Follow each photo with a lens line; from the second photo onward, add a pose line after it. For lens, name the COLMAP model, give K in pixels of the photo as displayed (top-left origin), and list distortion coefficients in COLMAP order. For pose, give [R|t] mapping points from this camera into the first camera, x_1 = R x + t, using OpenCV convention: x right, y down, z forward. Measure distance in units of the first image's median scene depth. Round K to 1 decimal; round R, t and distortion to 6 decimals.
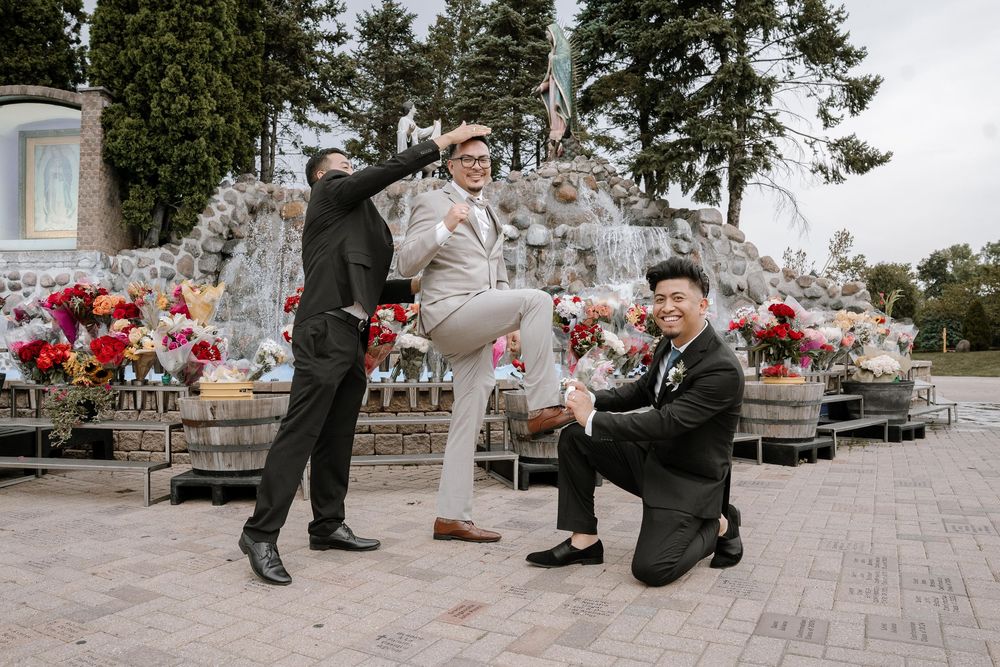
lens RADIAL K [[764.5, 0, 499.1], [0, 764.5, 331.1], [0, 0, 1]] dist [-0.178334, 0.140729]
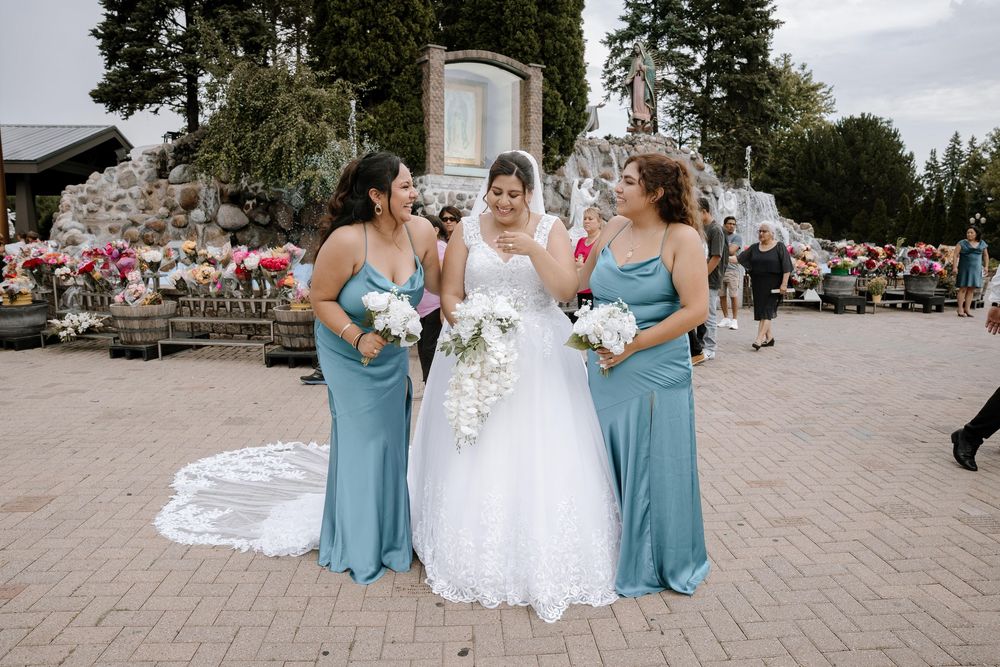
lens RADIAL K [[721.3, 0, 500.0], [0, 721.3, 333.5], [0, 0, 1]] dist [-0.176390, 0.133414]
pose [[0.804082, -0.062511, 0.591222, -1.355777], [-0.035975, 0.987518, 0.153340, -0.028097], [-0.593428, -0.144567, 0.791797, -0.097140]]
